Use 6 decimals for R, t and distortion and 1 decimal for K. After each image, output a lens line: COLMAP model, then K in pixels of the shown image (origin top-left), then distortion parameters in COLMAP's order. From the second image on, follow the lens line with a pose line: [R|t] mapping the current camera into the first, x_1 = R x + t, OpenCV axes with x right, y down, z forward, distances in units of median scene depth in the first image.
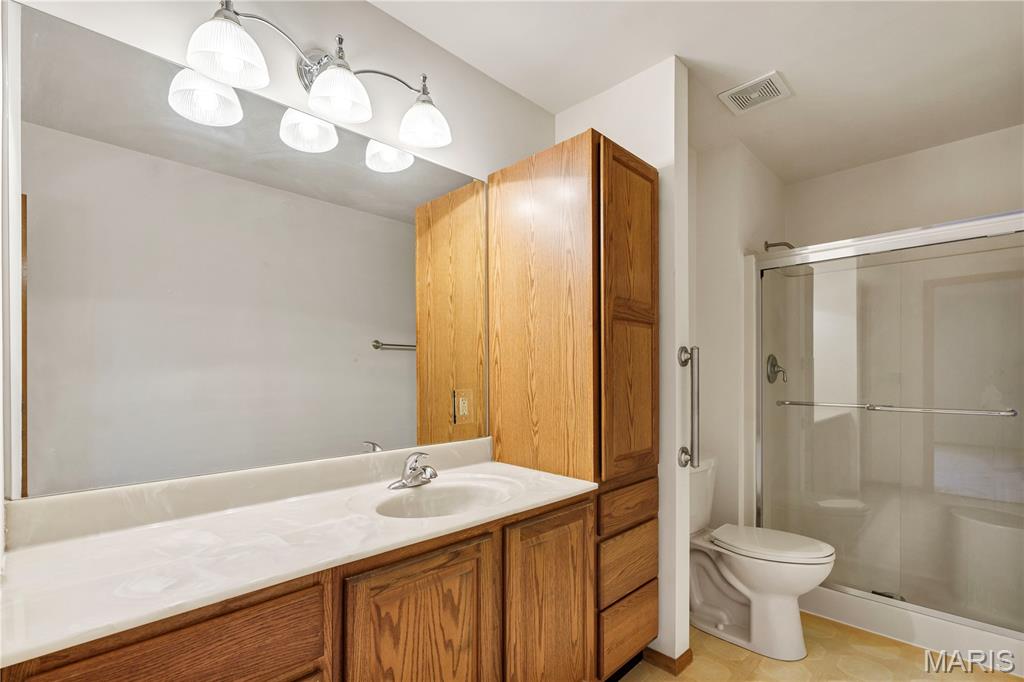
lens RADIAL K [[467.1, 0, 510.1], [0, 467.1, 377.1], [0, 0, 1]] dist [0.021403, -0.000011]
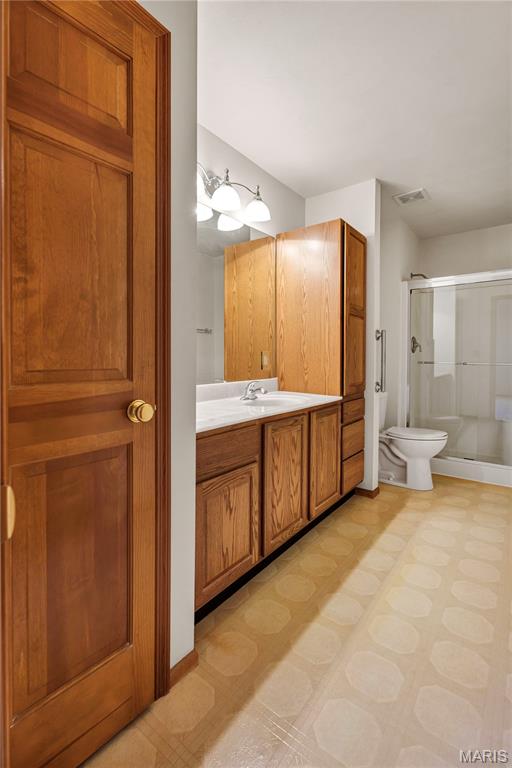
lens RADIAL K [[352.2, 0, 257.4], [0, 352.2, 361.2], [0, 0, 1]] dist [0.028227, 0.000085]
pose [[0.990344, 0.004467, 0.138557, -0.321806], [-0.005971, 0.999928, 0.010441, 0.051331], [-0.138500, -0.011168, 0.990299, -0.372795]]
